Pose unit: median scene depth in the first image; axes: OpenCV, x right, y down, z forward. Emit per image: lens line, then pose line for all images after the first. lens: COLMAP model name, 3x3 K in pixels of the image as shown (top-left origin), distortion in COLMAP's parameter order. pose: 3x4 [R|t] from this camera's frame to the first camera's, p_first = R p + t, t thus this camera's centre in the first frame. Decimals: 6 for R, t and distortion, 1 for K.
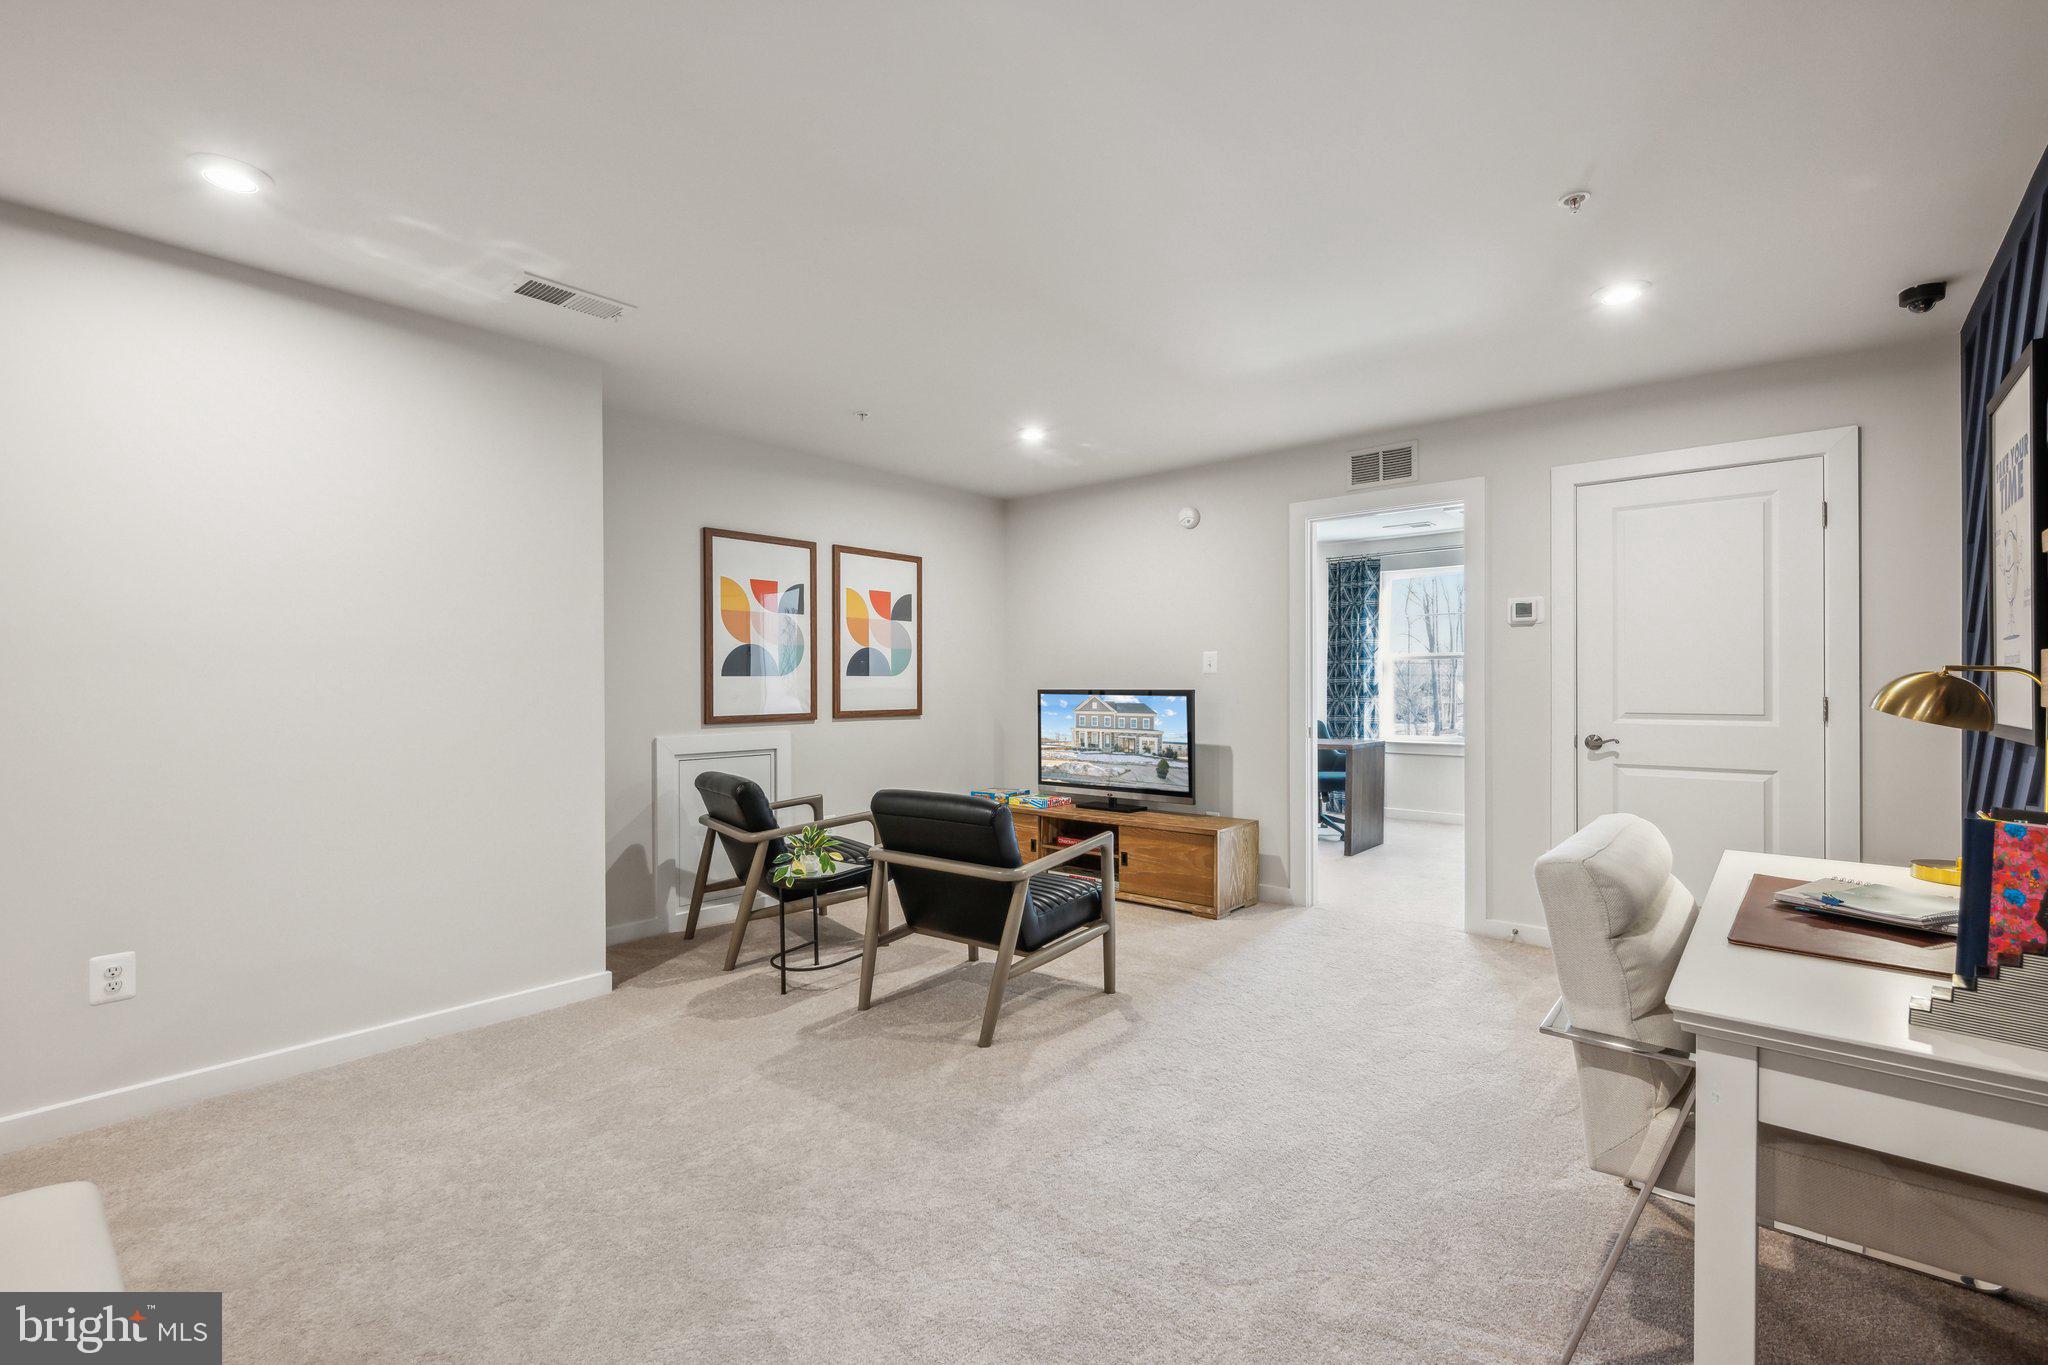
lens RADIAL K [[920.7, 0, 1020.0], [0, 920.7, 680.9], [0, 0, 1]] dist [0.000898, 0.000394]
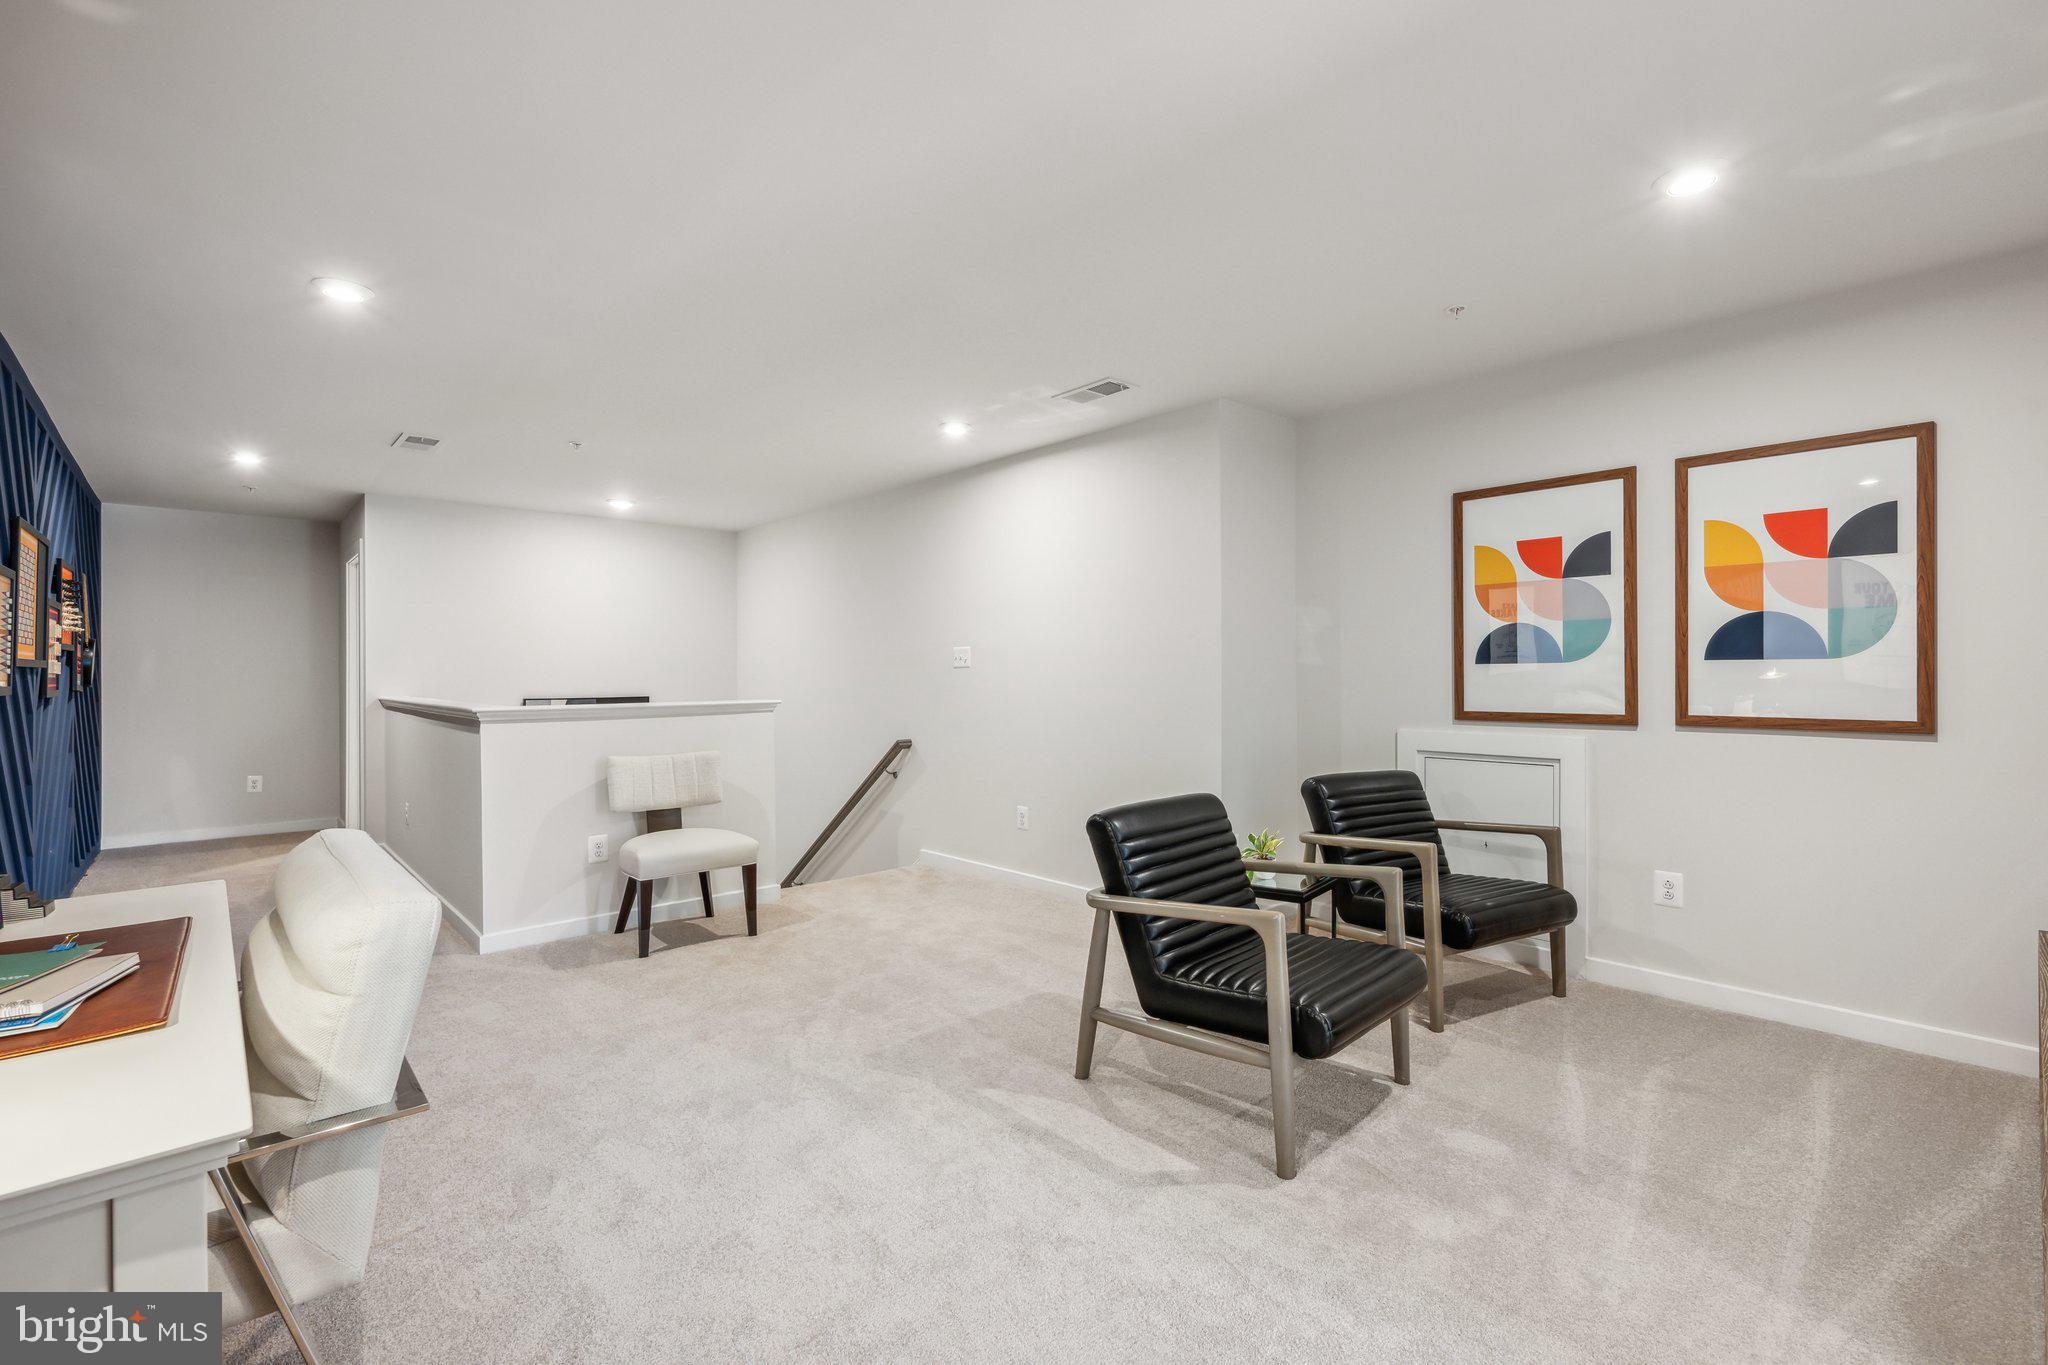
lens RADIAL K [[920.7, 0, 1020.4], [0, 920.7, 679.4], [0, 0, 1]] dist [0.000898, 0.000394]
pose [[-0.142713, 0.013286, -0.989675, 0.522483], [0.011514, 0.999865, 0.011763, -0.005233], [0.989697, -0.009717, -0.142846, 0.647687]]
